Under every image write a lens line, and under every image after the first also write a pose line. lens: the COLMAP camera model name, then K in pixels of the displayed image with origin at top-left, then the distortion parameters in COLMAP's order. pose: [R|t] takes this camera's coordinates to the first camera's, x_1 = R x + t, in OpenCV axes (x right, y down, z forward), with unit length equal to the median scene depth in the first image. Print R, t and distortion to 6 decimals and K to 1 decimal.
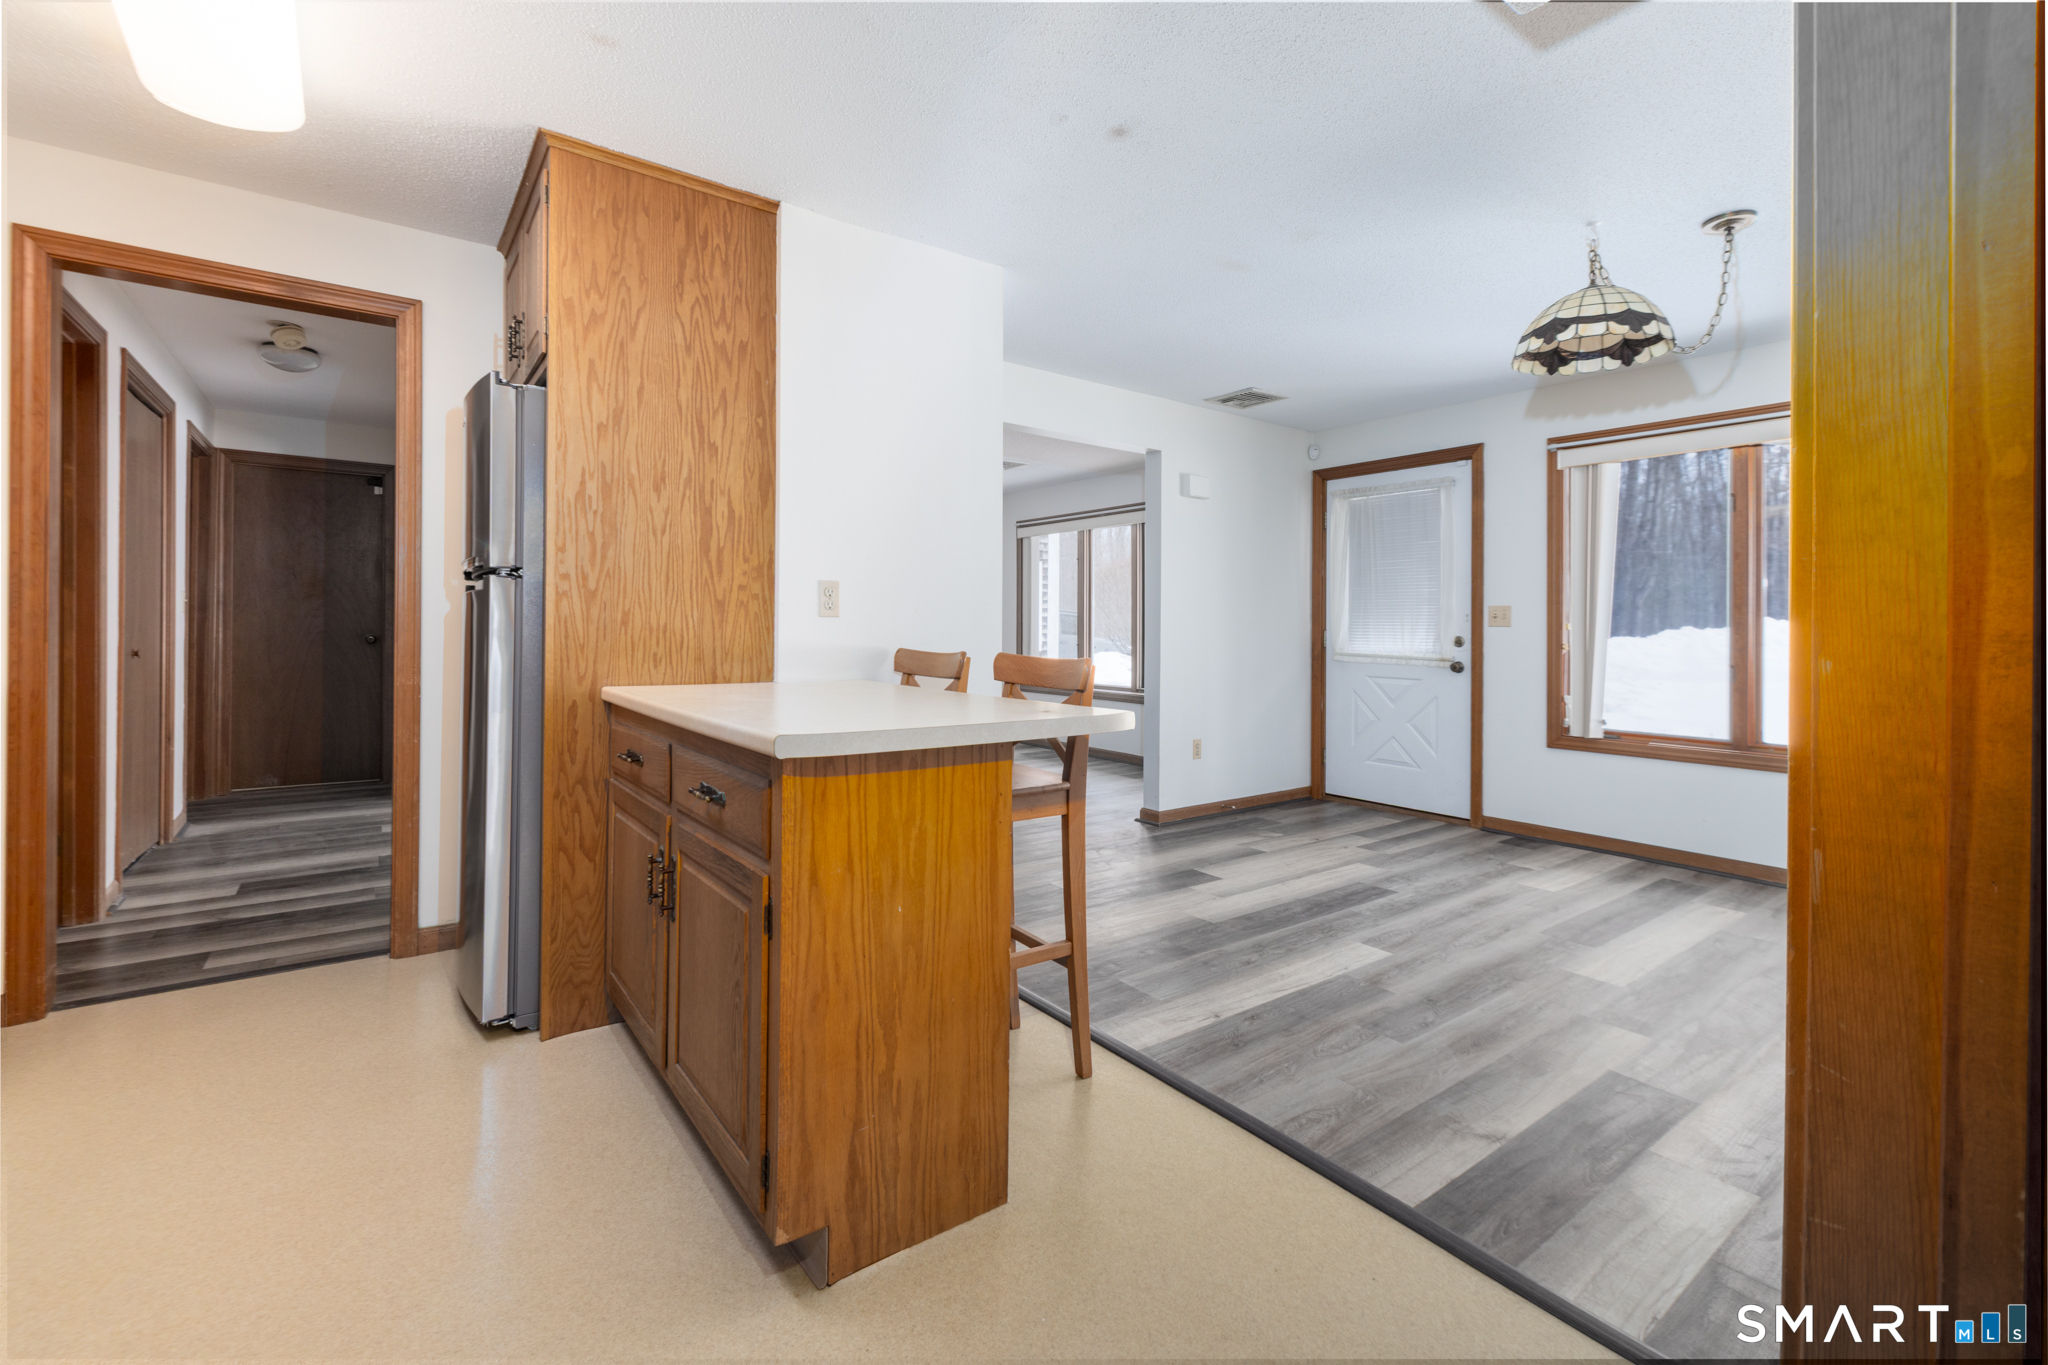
lens RADIAL K [[860.9, 0, 972.7], [0, 860.9, 626.1], [0, 0, 1]] dist [-0.010664, 0.000364]
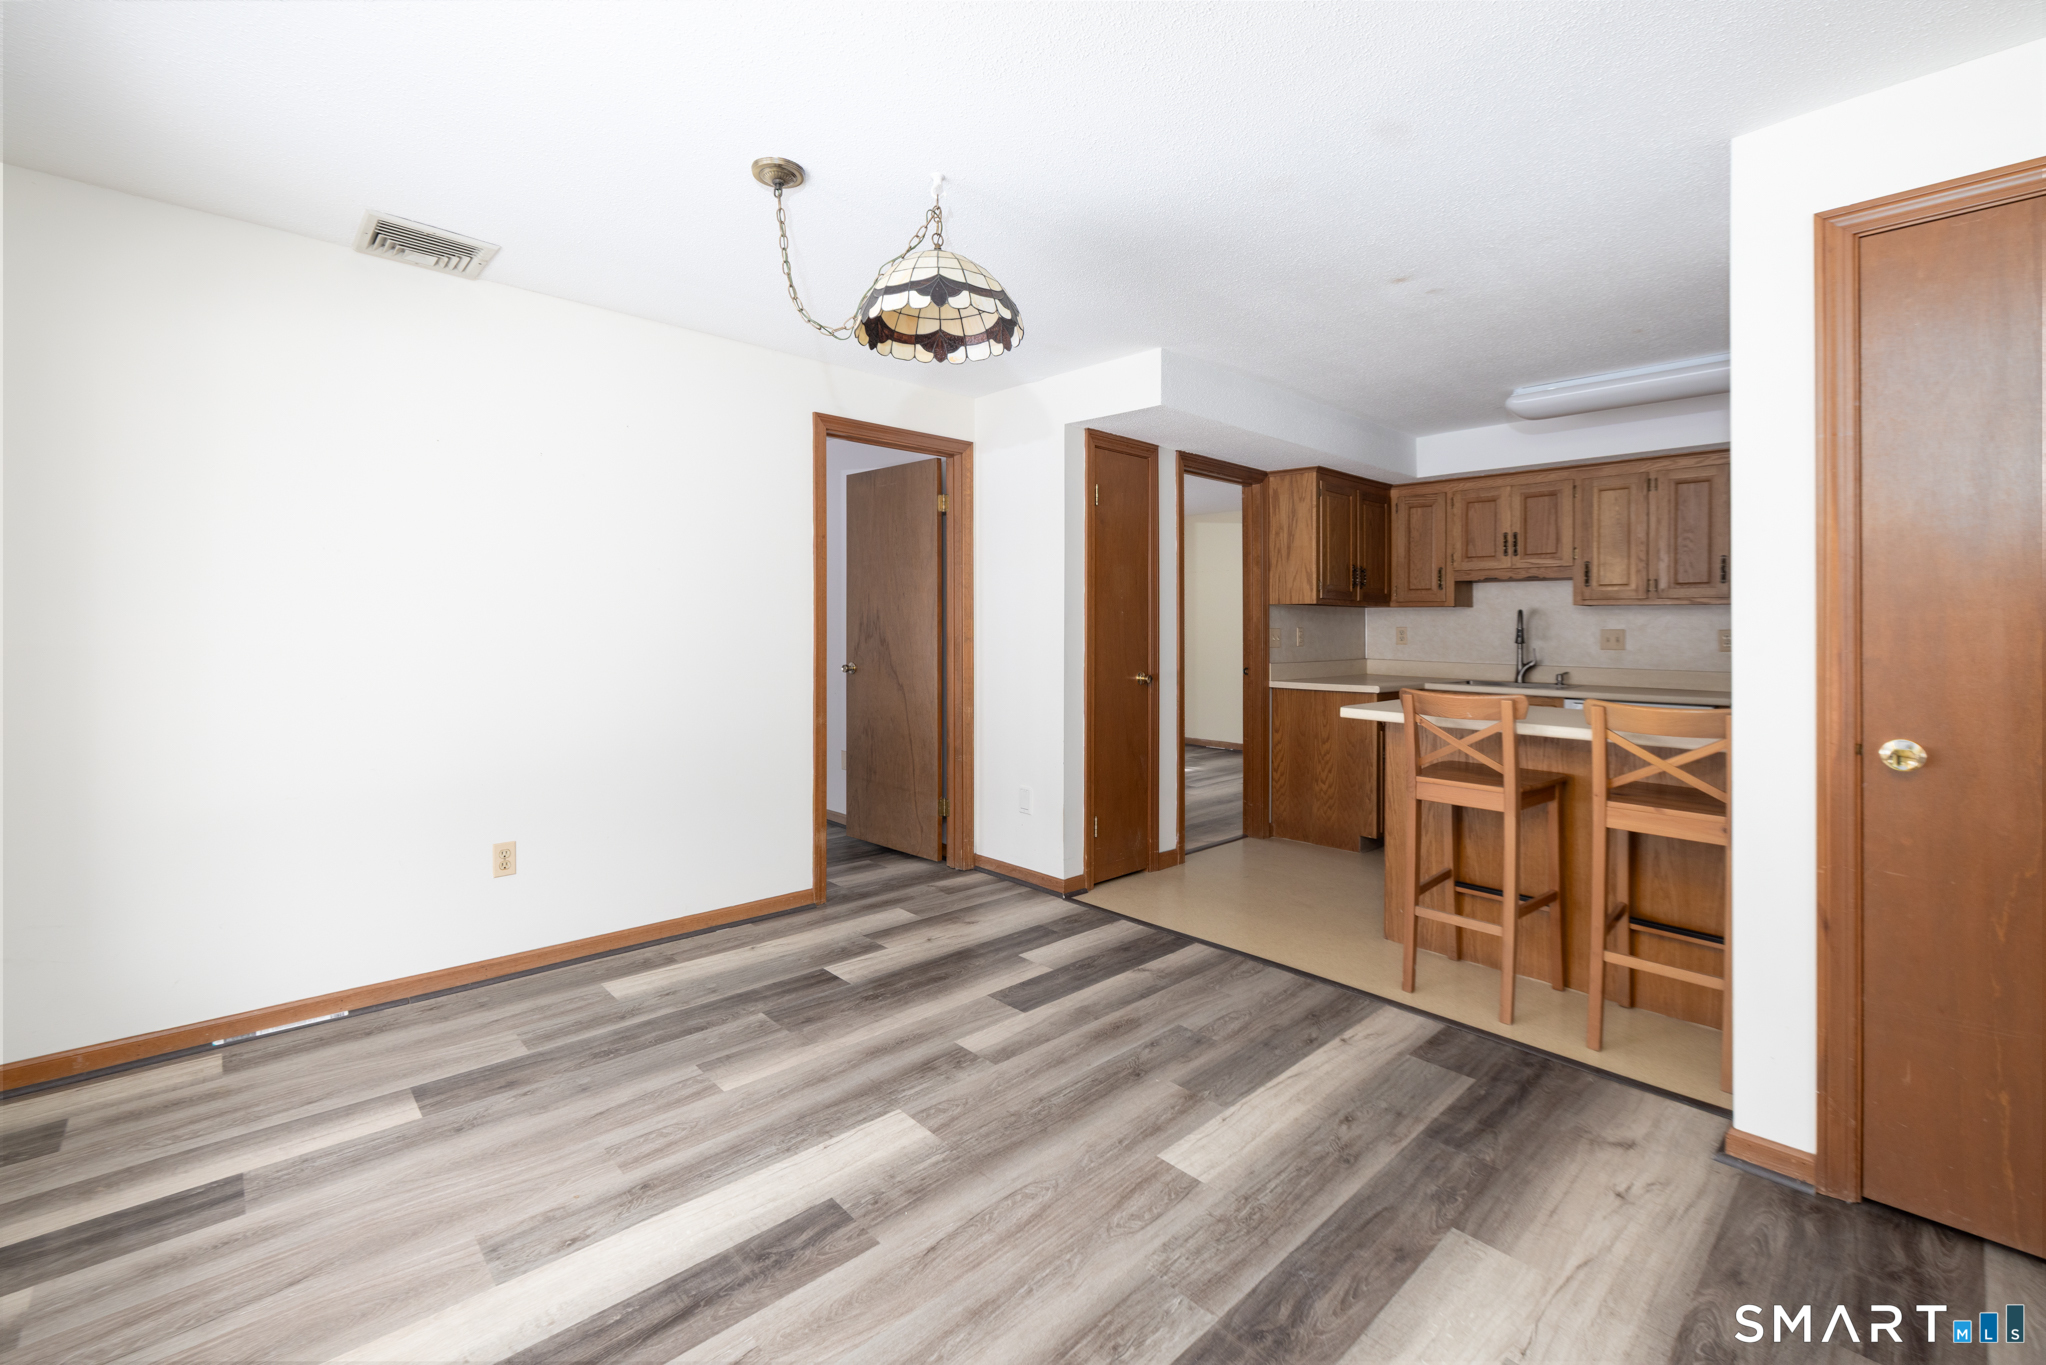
lens RADIAL K [[860.0, 0, 971.8], [0, 860.0, 626.1], [0, 0, 1]] dist [-0.010664, 0.000364]
pose [[-0.993138, -0.021386, -0.114979, 0.814073], [-0.021792, 0.999760, 0.002269, -0.042433], [0.114903, 0.004759, -0.993365, 1.863420]]
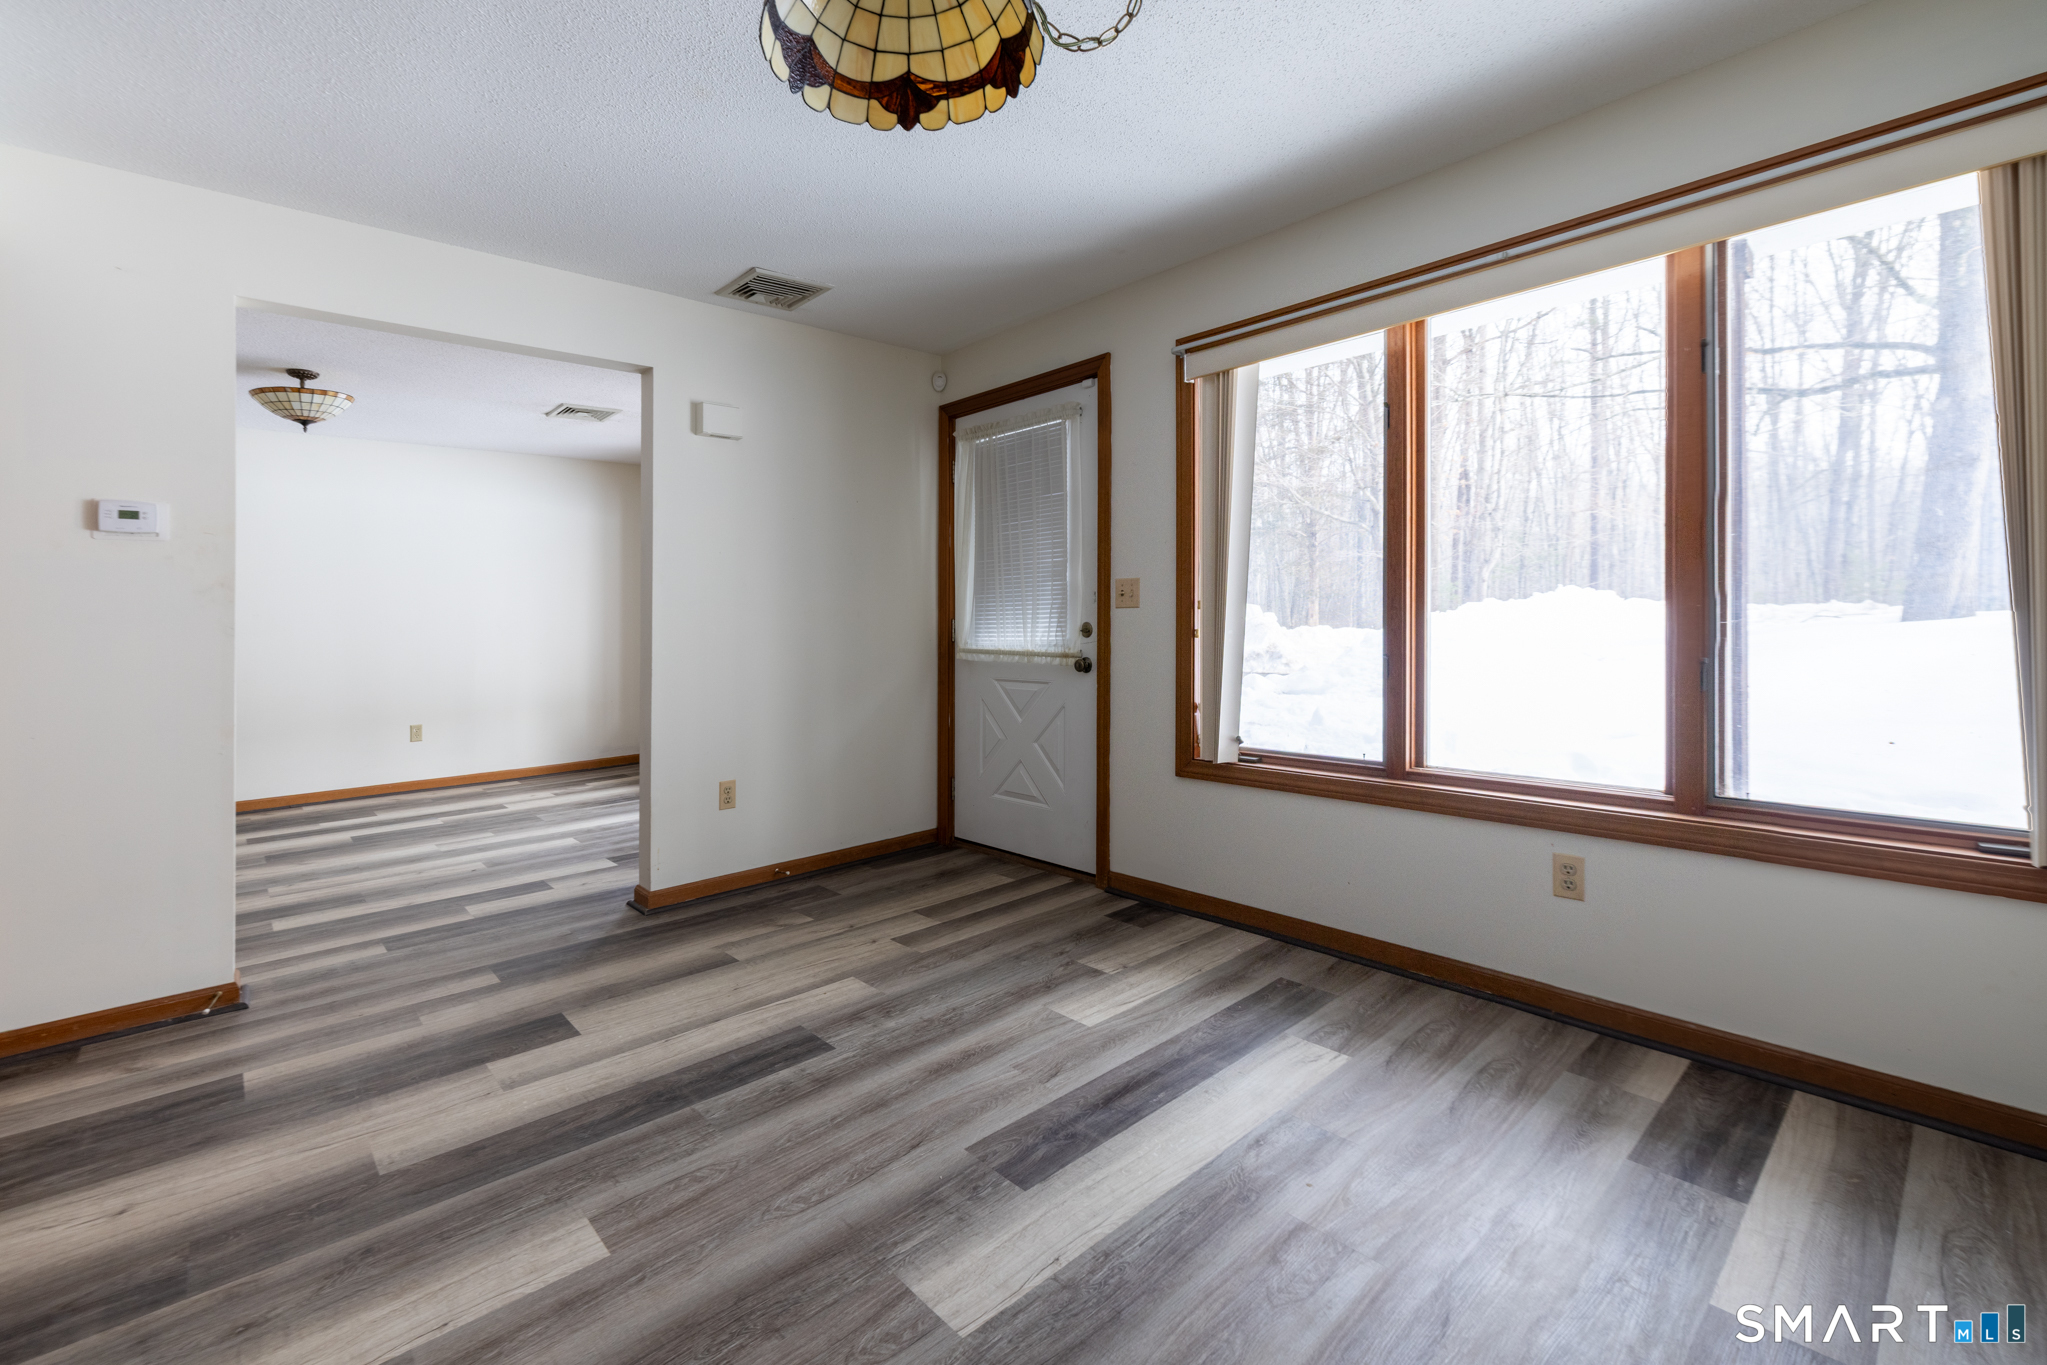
lens RADIAL K [[880.7, 0, 973.9], [0, 880.7, 635.4], [0, 0, 1]] dist [0.000633, 0.000045]
pose [[0.992964, -0.031344, 0.114195, 0.738732], [0.029325, 0.999383, 0.019315, 0.011005], [-0.114730, -0.015830, 0.993271, 0.516071]]
